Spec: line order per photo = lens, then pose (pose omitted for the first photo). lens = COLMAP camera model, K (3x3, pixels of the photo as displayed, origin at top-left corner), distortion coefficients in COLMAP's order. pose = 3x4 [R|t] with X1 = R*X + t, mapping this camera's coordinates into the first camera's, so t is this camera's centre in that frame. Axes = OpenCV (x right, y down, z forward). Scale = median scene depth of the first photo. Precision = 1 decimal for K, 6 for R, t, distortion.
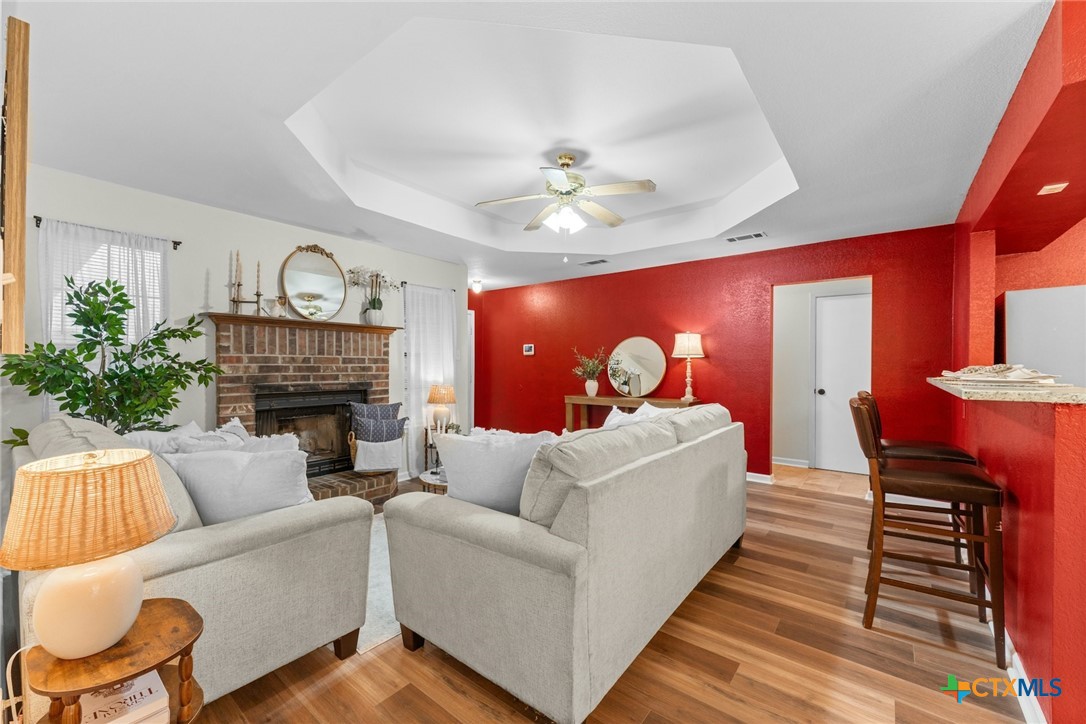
lens RADIAL K [[433.2, 0, 539.7], [0, 433.2, 363.0], [0, 0, 1]] dist [-0.002050, -0.000304]
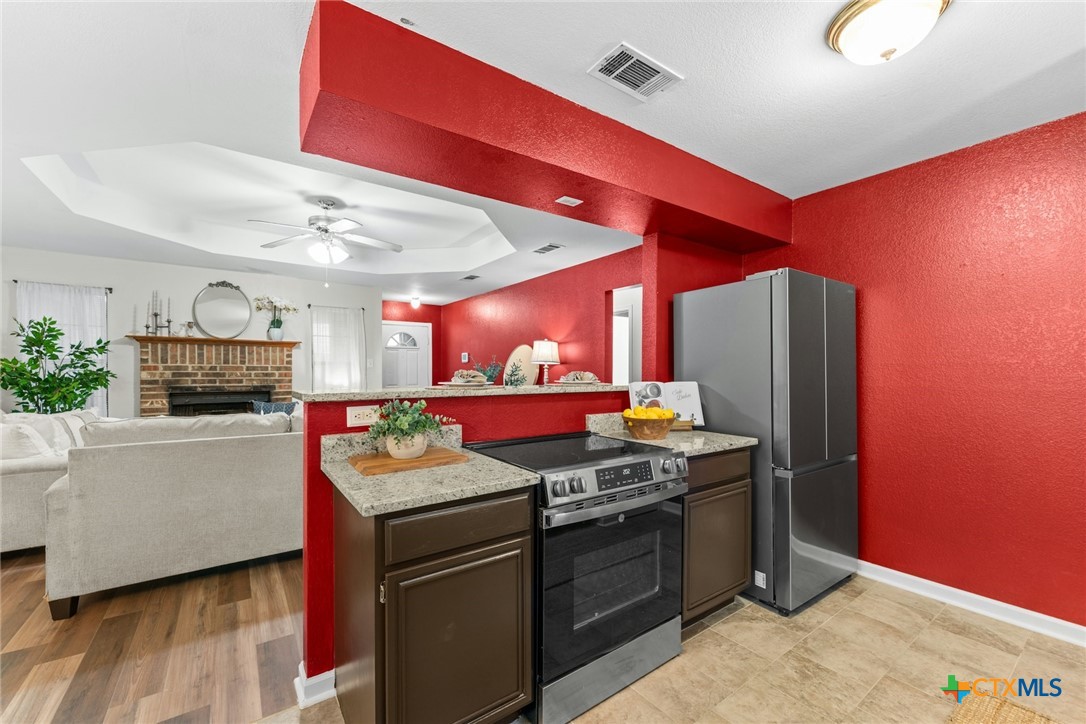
lens RADIAL K [[433.2, 0, 535.9], [0, 433.2, 370.9], [0, 0, 1]] dist [-0.002050, -0.000304]
pose [[0.961655, -0.001716, -0.274258, 0.820033], [0.002735, 0.999991, 0.003334, 0.000070], [0.274250, -0.003957, 0.961650, -0.013436]]
